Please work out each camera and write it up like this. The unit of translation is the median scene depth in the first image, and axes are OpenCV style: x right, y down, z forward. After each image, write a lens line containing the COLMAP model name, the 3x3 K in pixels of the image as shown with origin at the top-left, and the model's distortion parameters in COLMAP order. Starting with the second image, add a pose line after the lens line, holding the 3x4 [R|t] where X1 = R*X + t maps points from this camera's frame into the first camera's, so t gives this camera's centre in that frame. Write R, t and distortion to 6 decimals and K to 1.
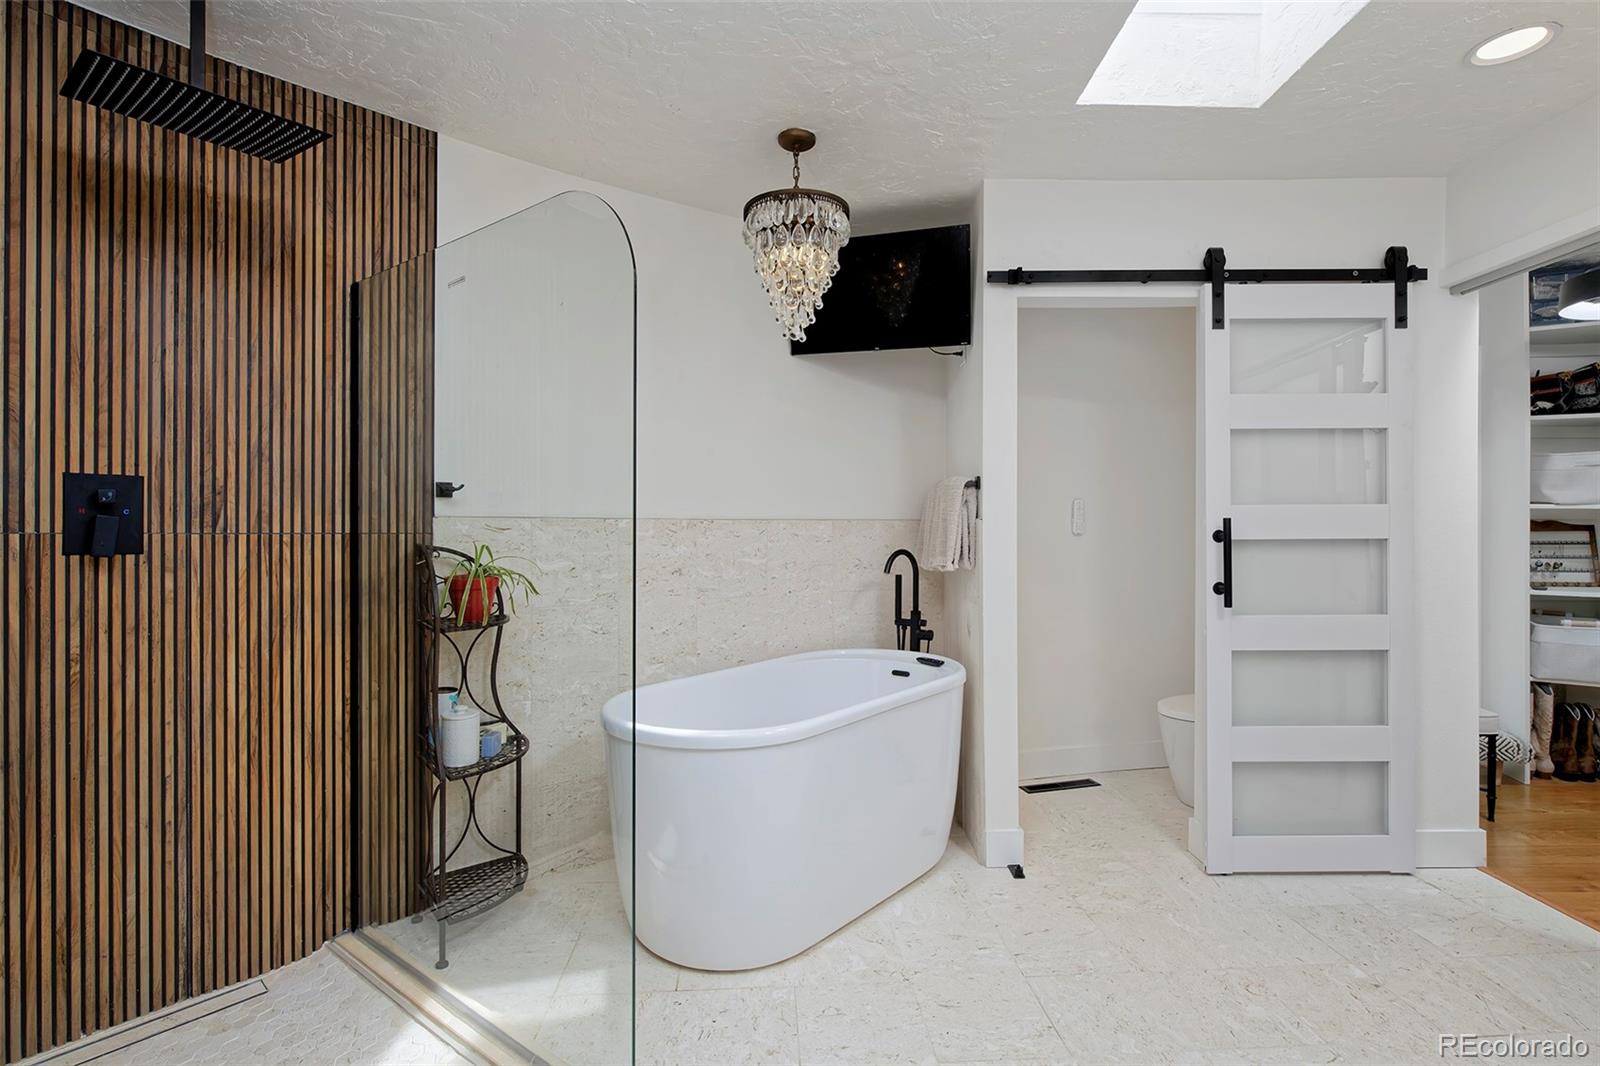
lens RADIAL K [[751.0, 0, 802.6], [0, 751.0, 540.0], [0, 0, 1]] dist [-0.000302, -0.000253]
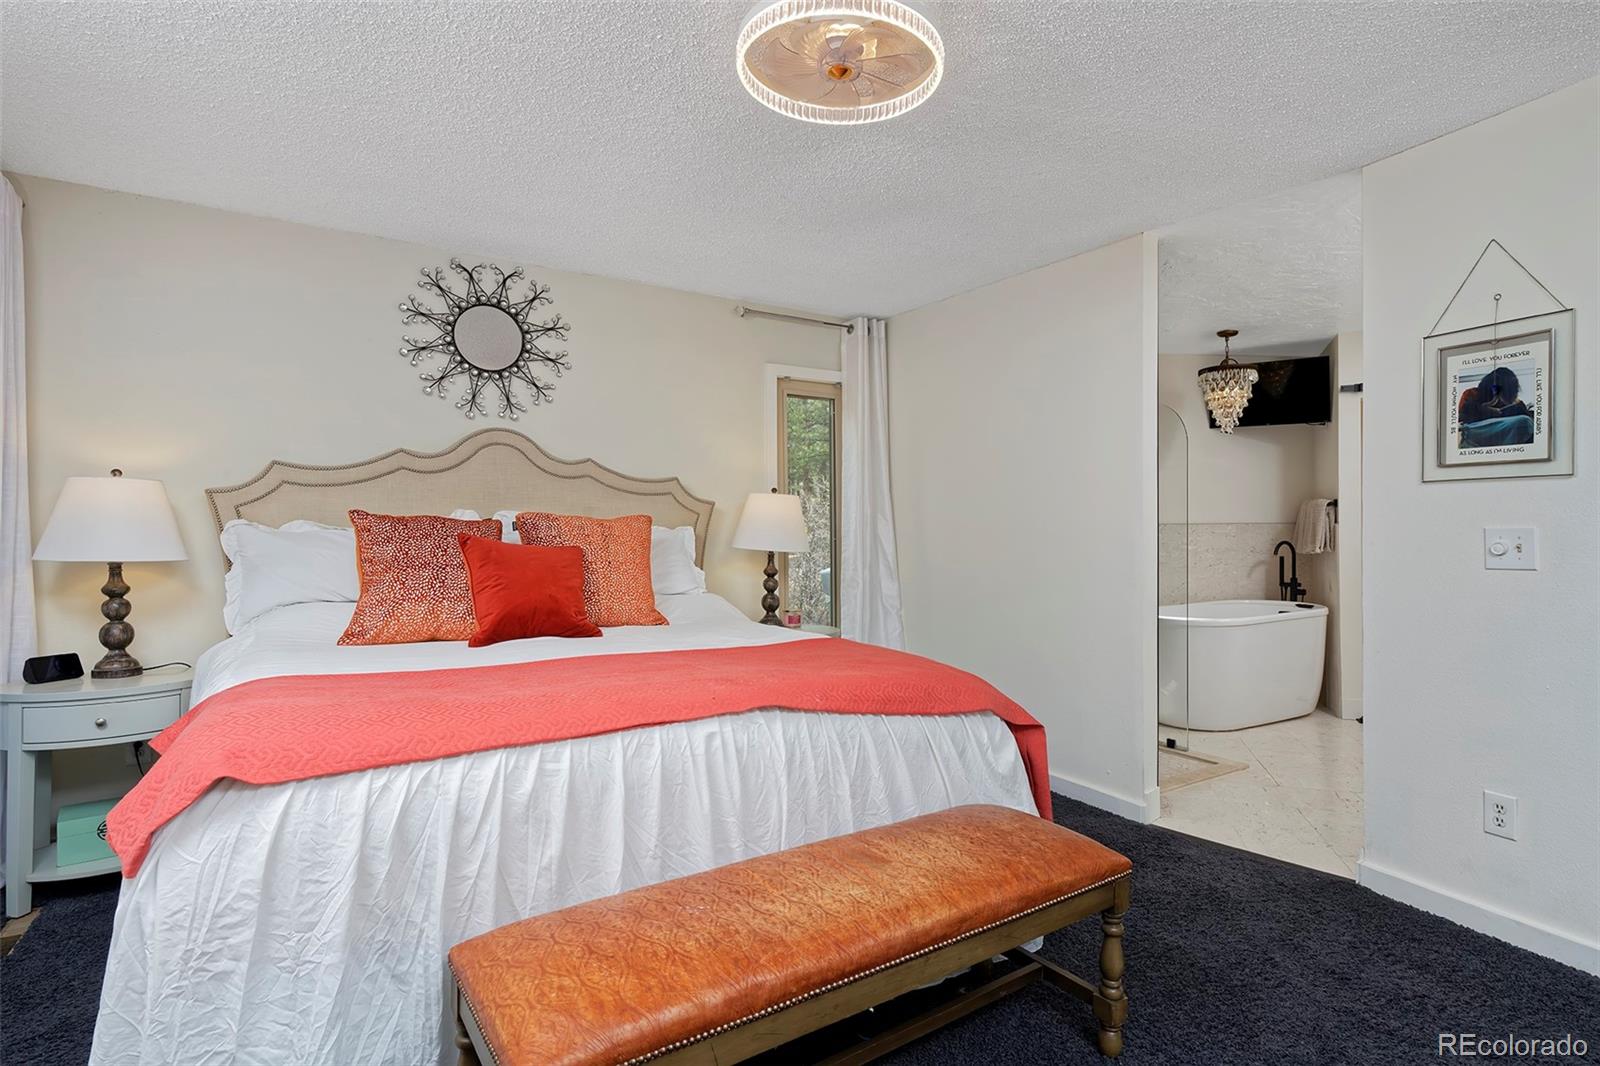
lens RADIAL K [[811.5, 0, 810.0], [0, 811.5, 529.7], [0, 0, 1]] dist [-0.000525, -0.000101]
pose [[0.937185, -0.002173, -0.348825, -0.239343], [-0.000318, 0.999975, -0.007084, -0.000004], [0.348832, 0.006750, 0.937161, -1.121250]]
